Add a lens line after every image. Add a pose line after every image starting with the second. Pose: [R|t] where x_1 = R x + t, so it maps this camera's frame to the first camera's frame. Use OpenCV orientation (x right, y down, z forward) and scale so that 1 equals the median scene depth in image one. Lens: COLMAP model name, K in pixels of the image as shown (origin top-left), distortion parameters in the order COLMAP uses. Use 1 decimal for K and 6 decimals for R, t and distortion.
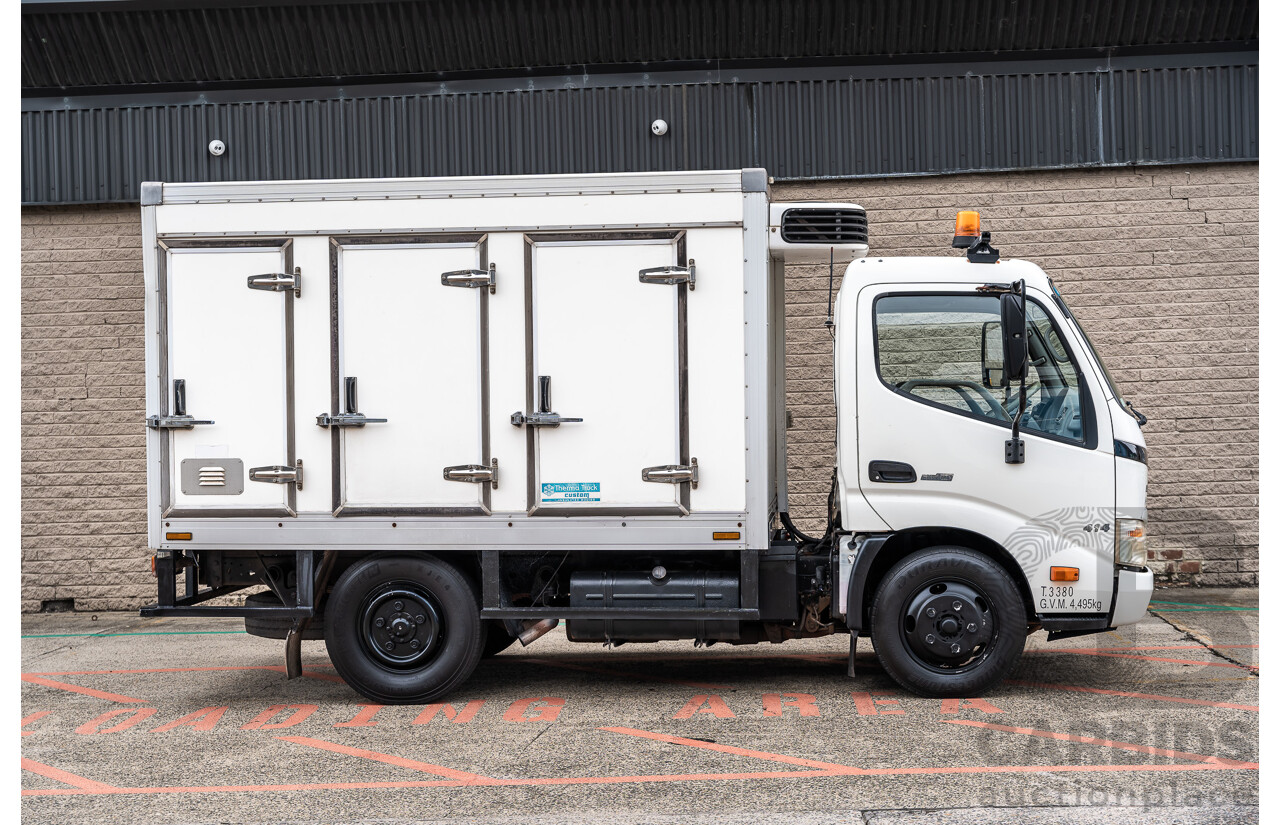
lens RADIAL K [[1791.2, 0, 638.3], [0, 1791.2, 432.4], [0, 0, 1]] dist [0.012875, 0.072327]
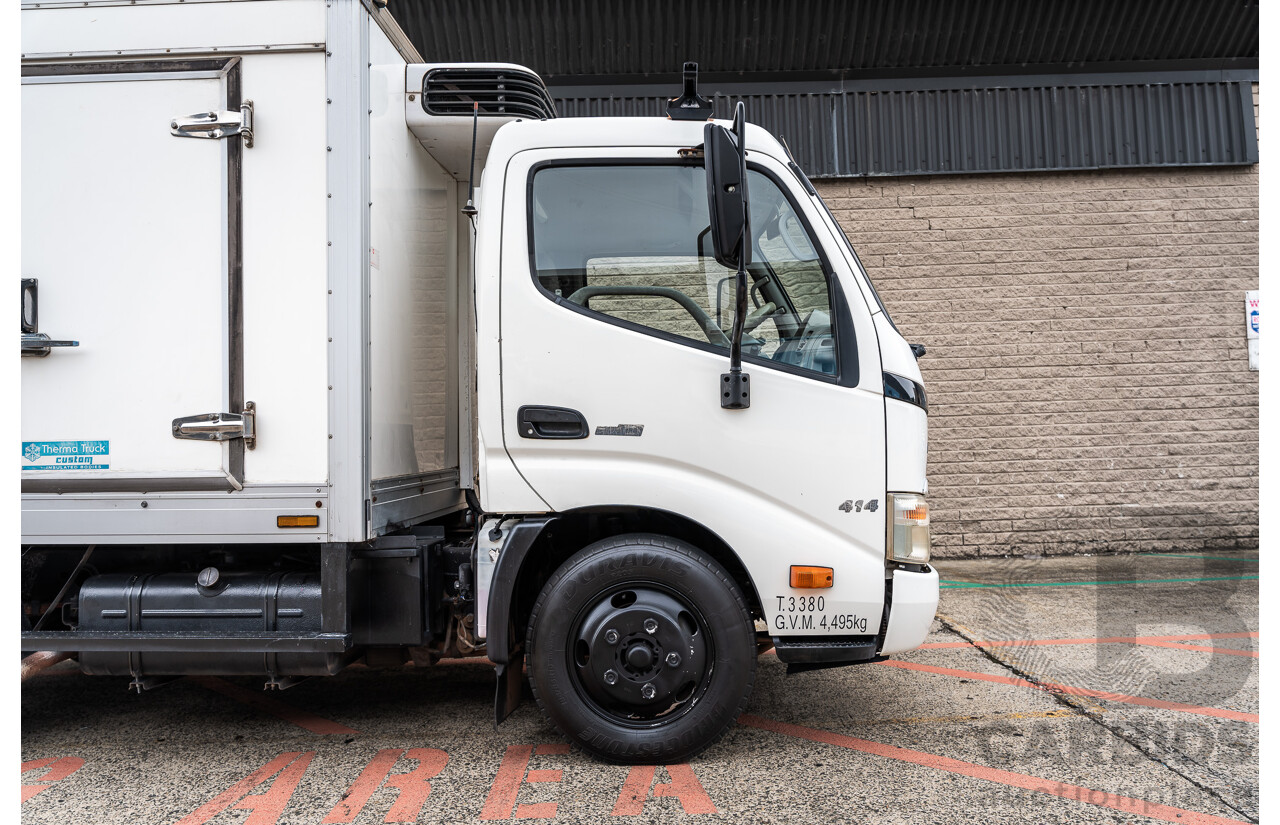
lens RADIAL K [[928.7, 0, 640.0], [0, 928.7, 412.5], [0, 0, 1]] dist [0.000596, 0.000371]
pose [[0.998315, 0.000812, 0.058025, 0.145367], [0.001940, 0.998876, -0.047360, 0.032652], [-0.057998, 0.047393, 0.997191, 0.619403]]
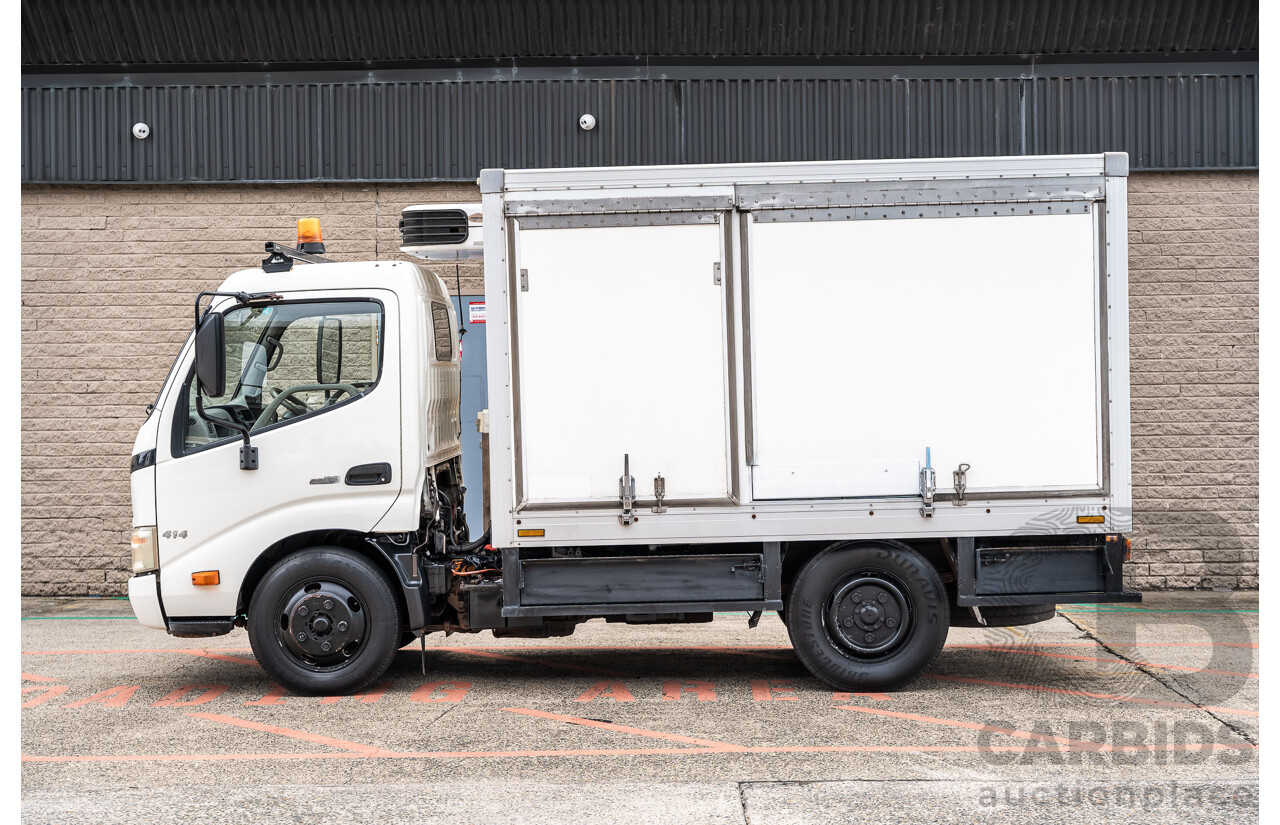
lens RADIAL K [[1914.3, 0, 657.3], [0, 1914.3, 426.9], [0, 0, 1]] dist [0.007262, 0.136428]
pose [[0.999215, 0.020132, 0.034108, 0.025191], [-0.020030, 0.999794, -0.003331, 0.004144], [-0.034168, 0.002646, 0.999413, -0.099494]]
